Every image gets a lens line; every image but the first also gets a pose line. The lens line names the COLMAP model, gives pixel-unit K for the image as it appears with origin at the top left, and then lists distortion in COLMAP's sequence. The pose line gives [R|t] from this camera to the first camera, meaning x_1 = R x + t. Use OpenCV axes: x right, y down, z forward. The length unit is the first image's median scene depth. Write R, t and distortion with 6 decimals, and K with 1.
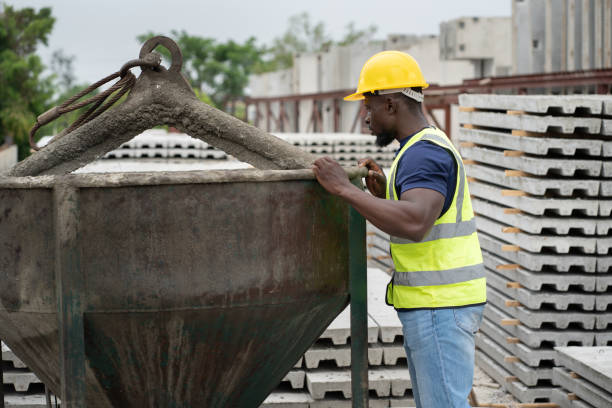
lens RADIAL K [[1410.9, 0, 306.0], [0, 1410.9, 204.0], [0, 0, 1]] dist [0.008798, -0.942466]
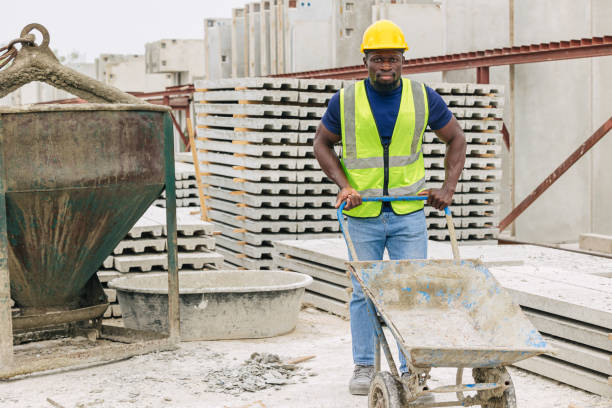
lens RADIAL K [[1410.9, 0, 306.0], [0, 1410.9, 204.0], [0, 0, 1]] dist [0.008798, -0.942466]
pose [[0.961968, -0.014193, 0.272791, -0.208993], [0.025712, 0.998920, -0.038698, 0.126258], [-0.271948, 0.044240, 0.961295, -0.479283]]
